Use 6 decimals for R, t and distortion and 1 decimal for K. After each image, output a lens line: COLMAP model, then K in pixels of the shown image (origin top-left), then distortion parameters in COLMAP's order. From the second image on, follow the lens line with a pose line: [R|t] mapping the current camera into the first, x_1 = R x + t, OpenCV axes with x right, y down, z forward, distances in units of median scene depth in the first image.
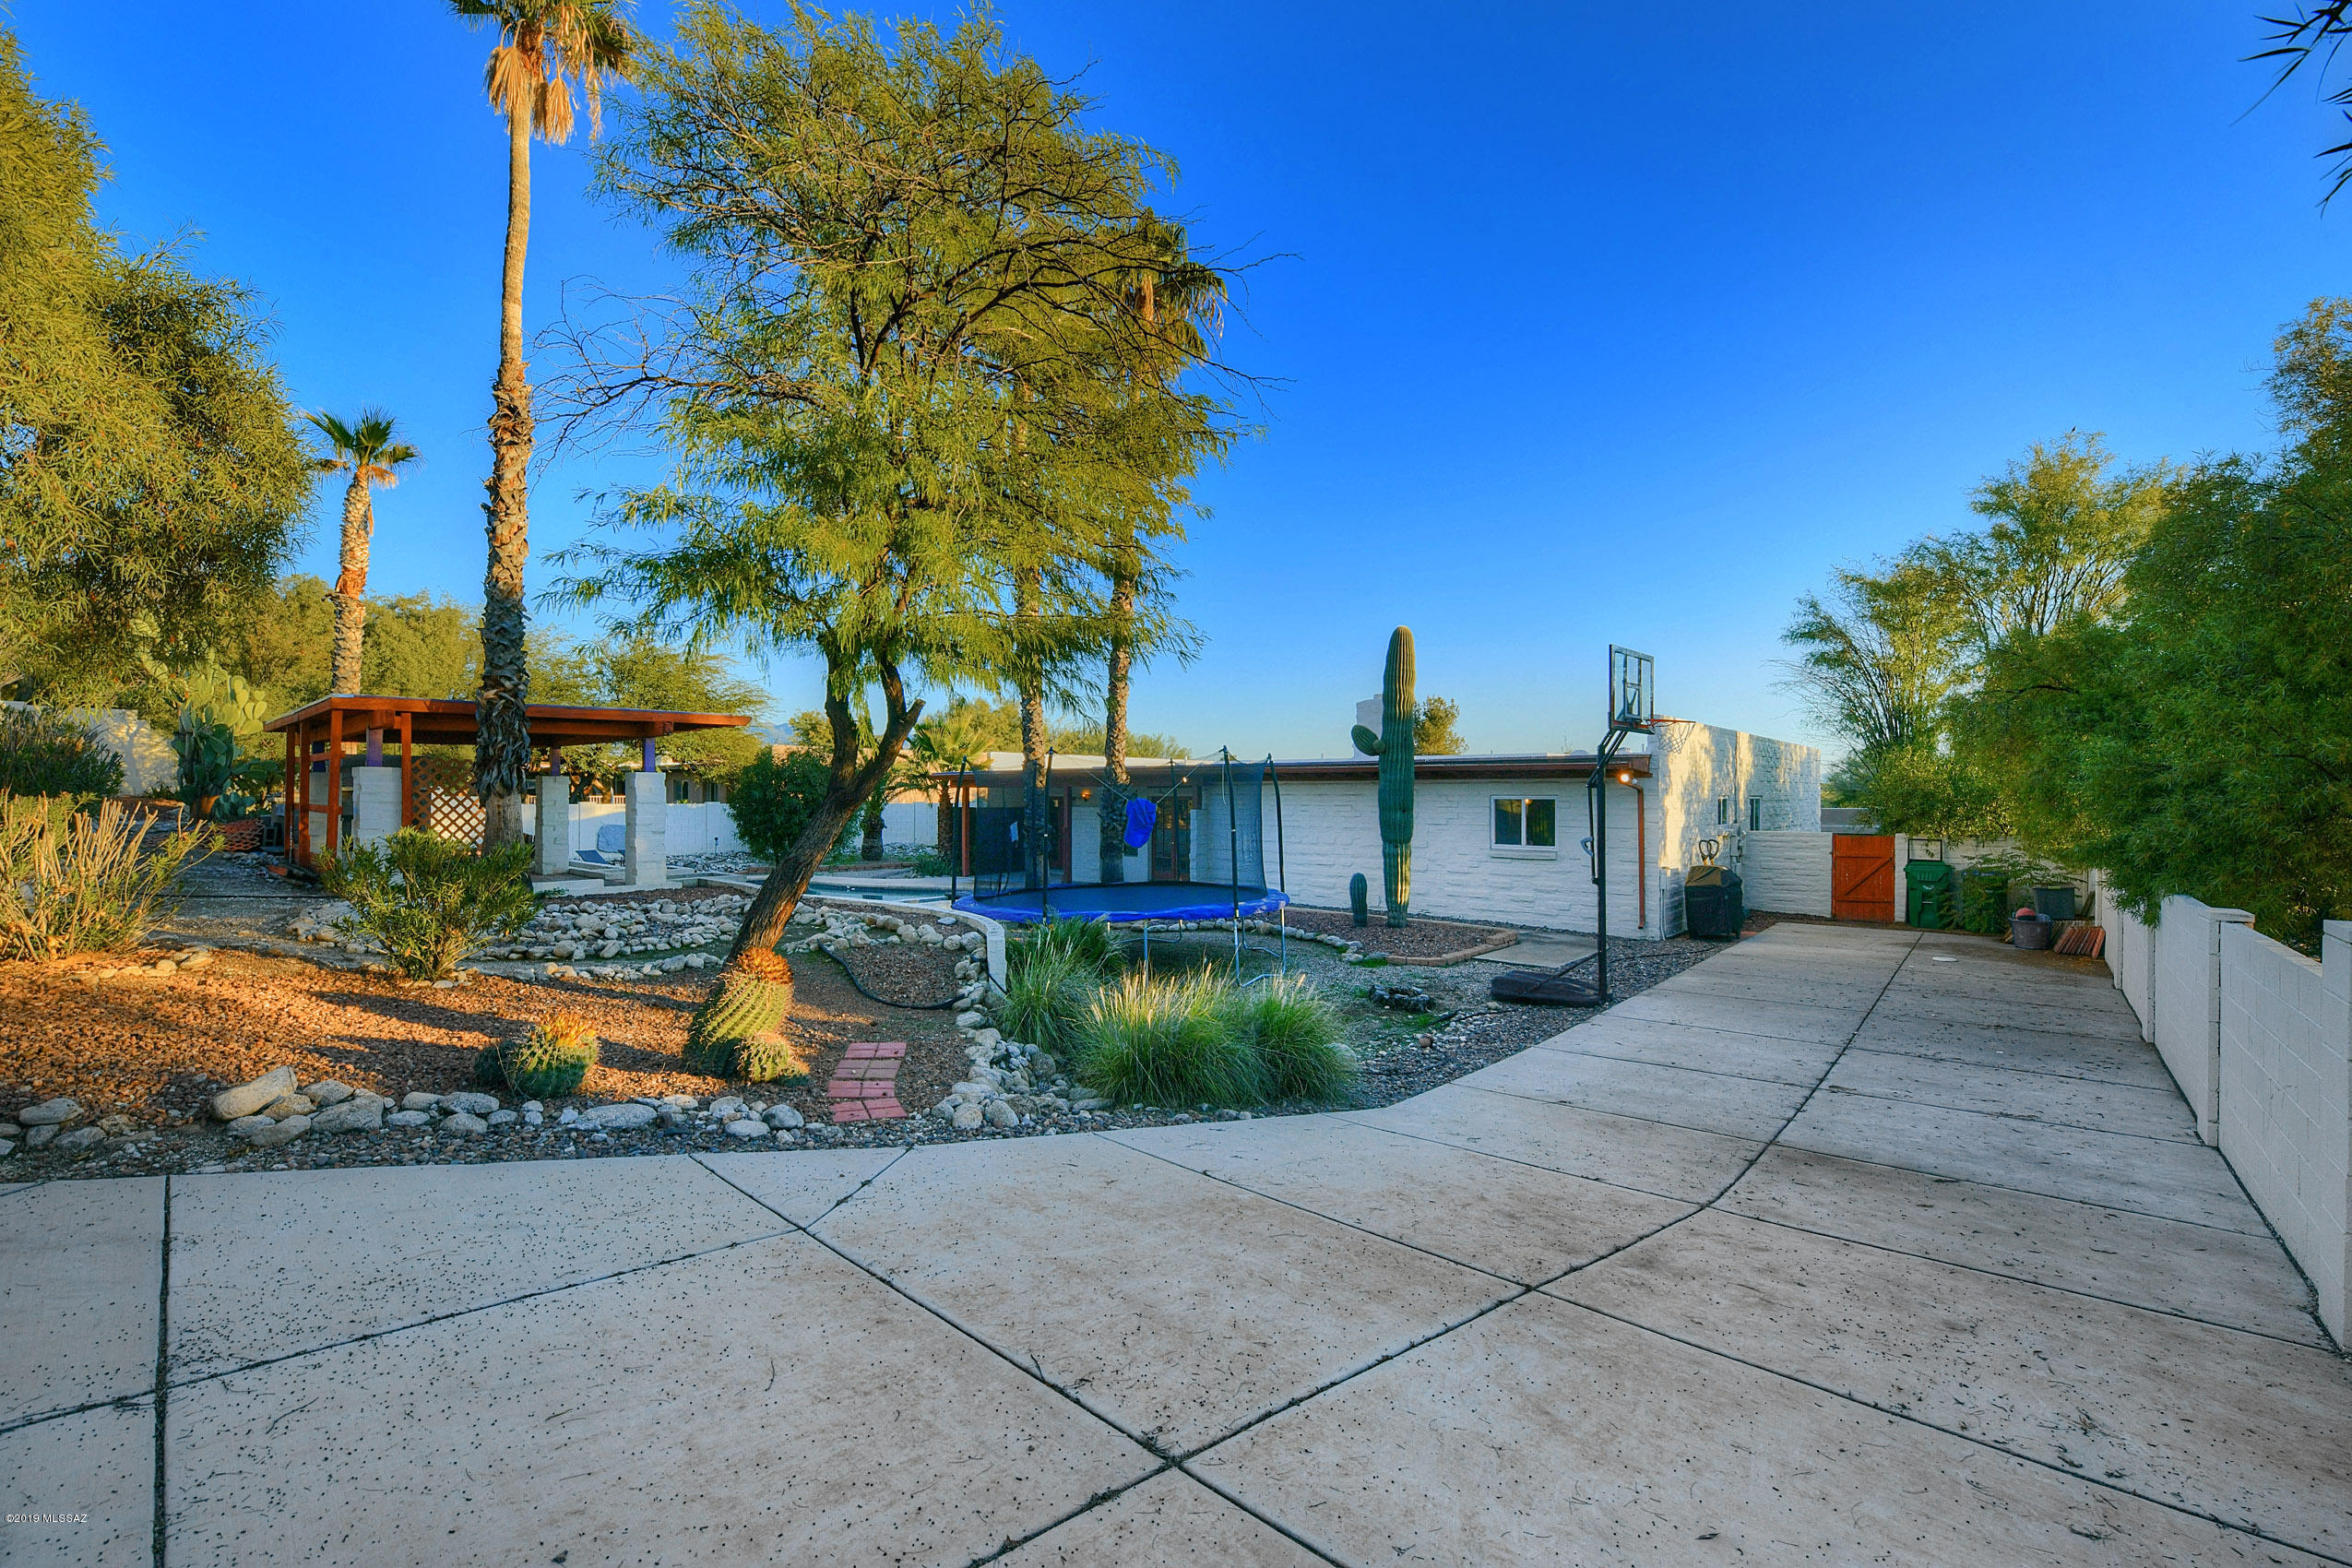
lens RADIAL K [[950.8, 0, 1176.0], [0, 950.8, 784.0], [0, 0, 1]] dist [-0.000345, -0.000161]
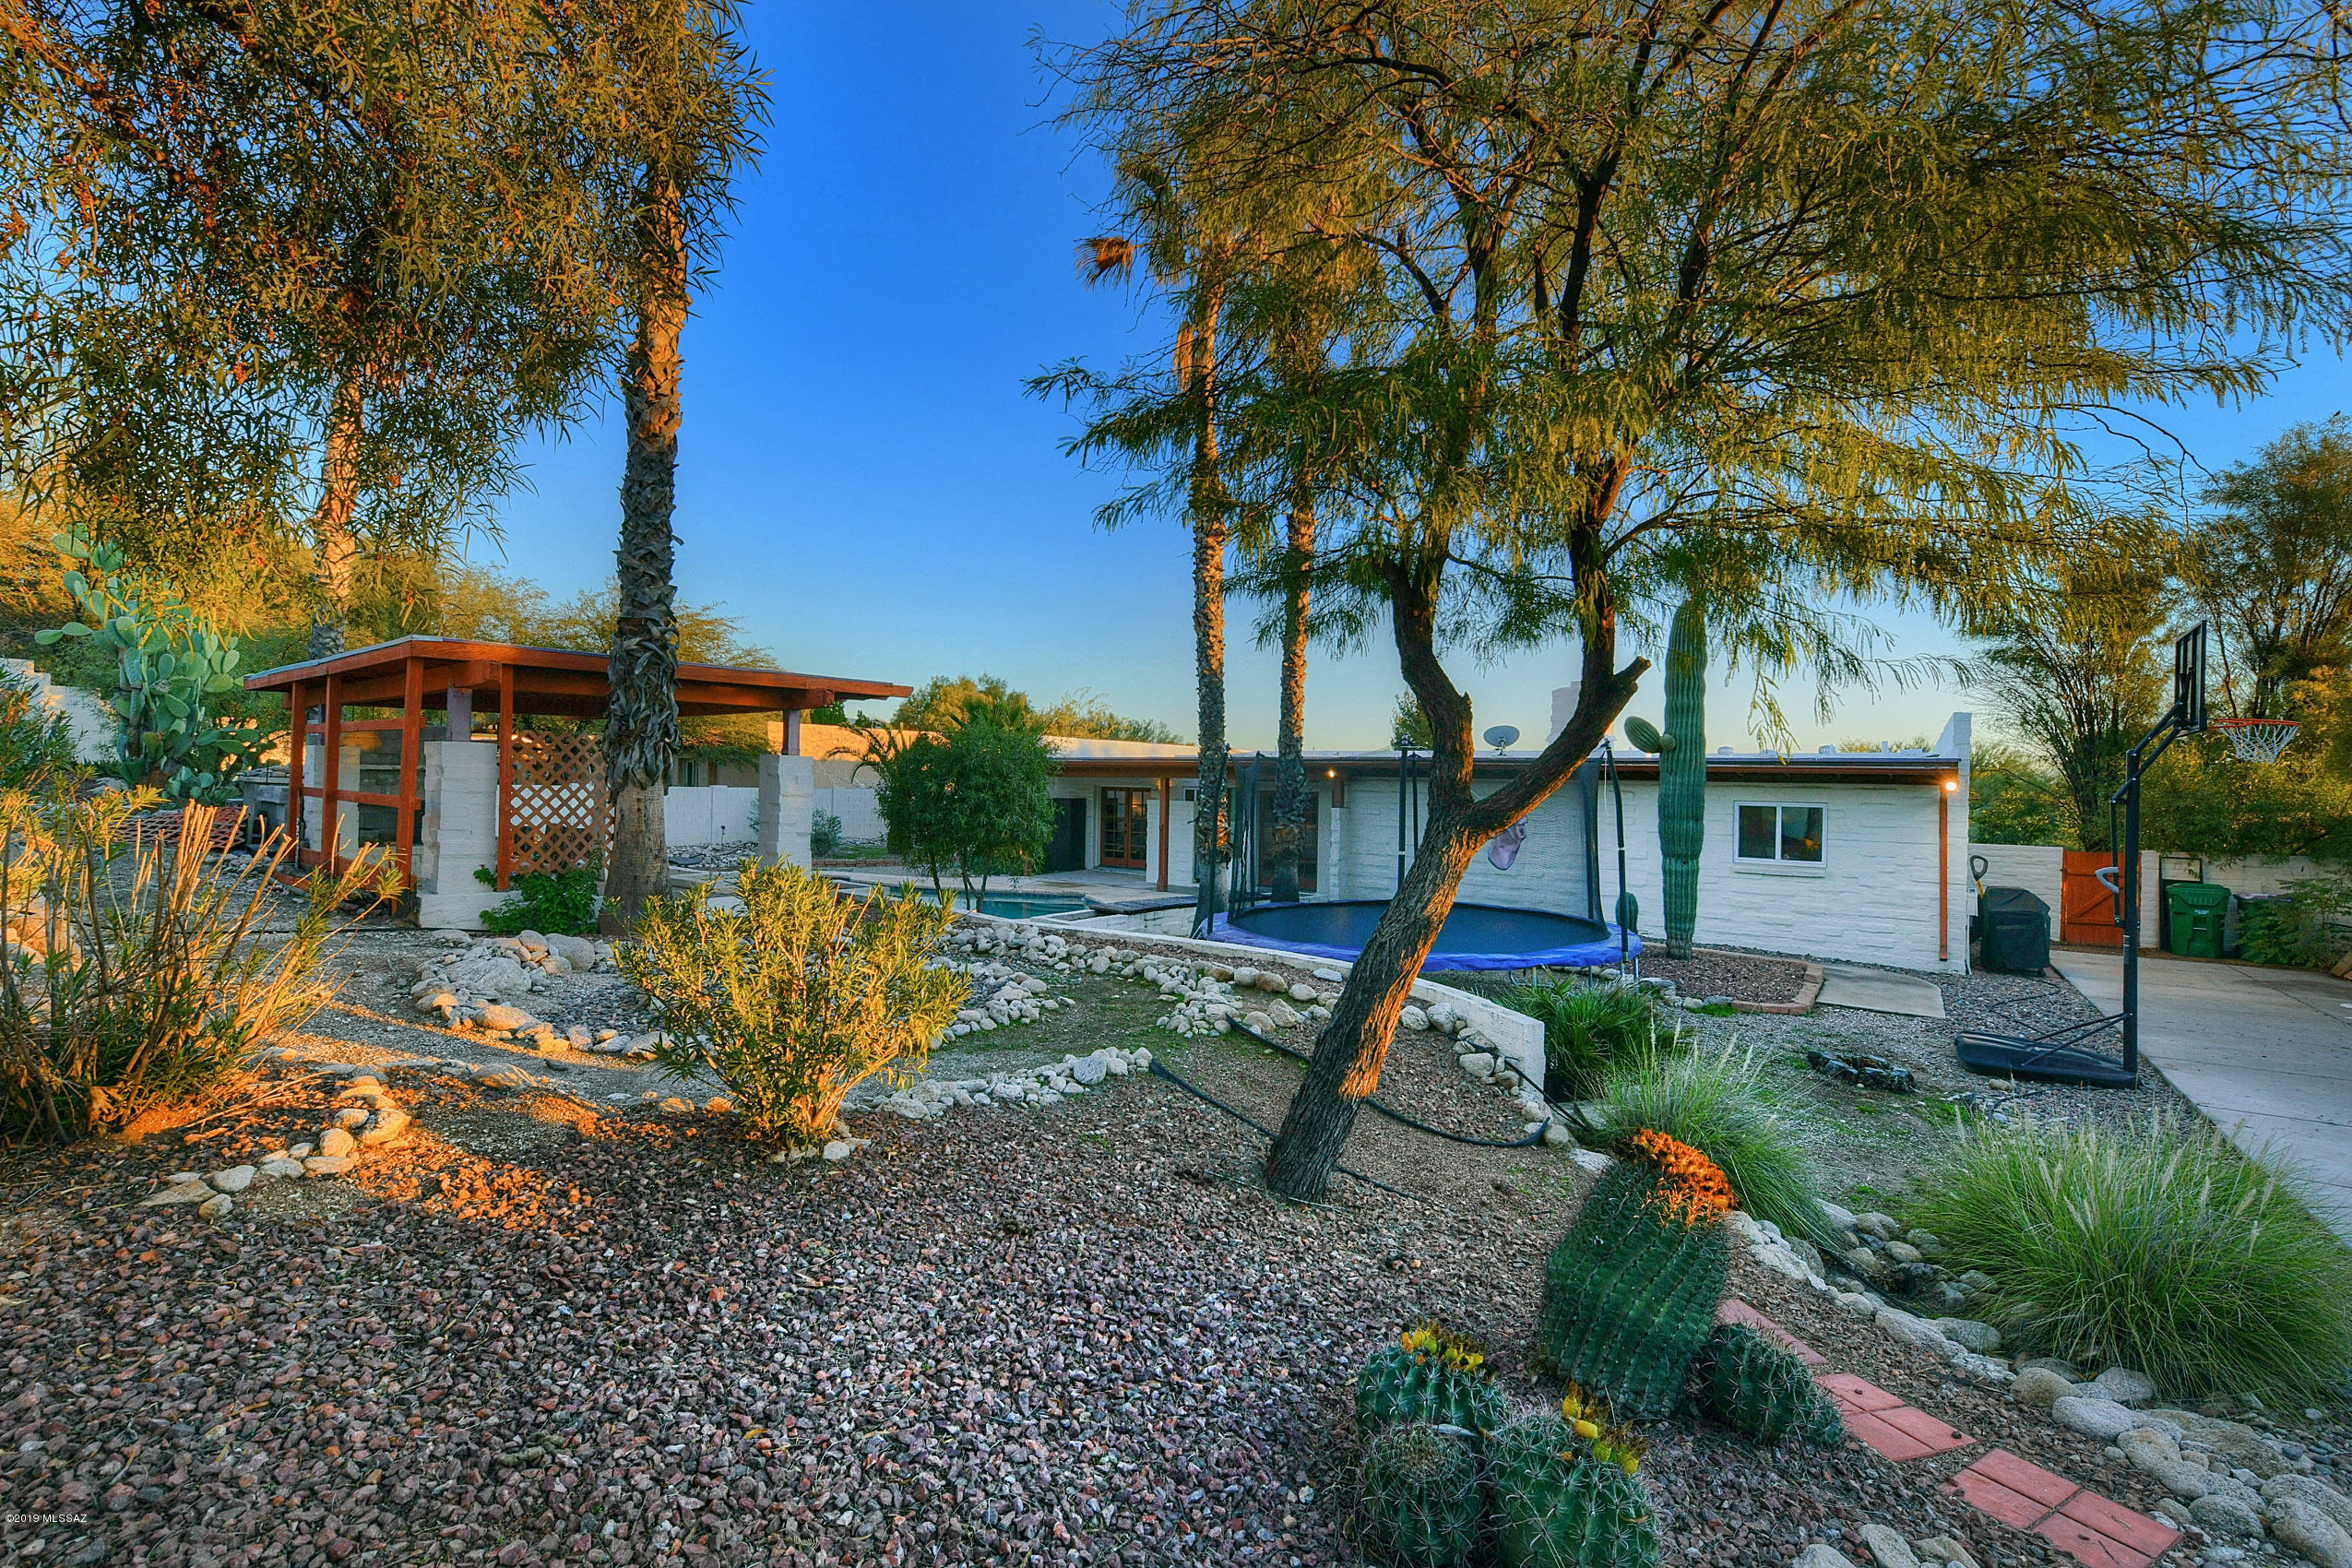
lens RADIAL K [[953.4, 0, 1176.0], [0, 953.4, 784.0], [0, 0, 1]] dist [0.000107, 0.000040]
pose [[0.997625, 0.018885, 0.066241, -0.267306], [-0.019744, 0.999729, 0.012335, -0.004581], [-0.065991, -0.013613, 0.997727, 0.191766]]
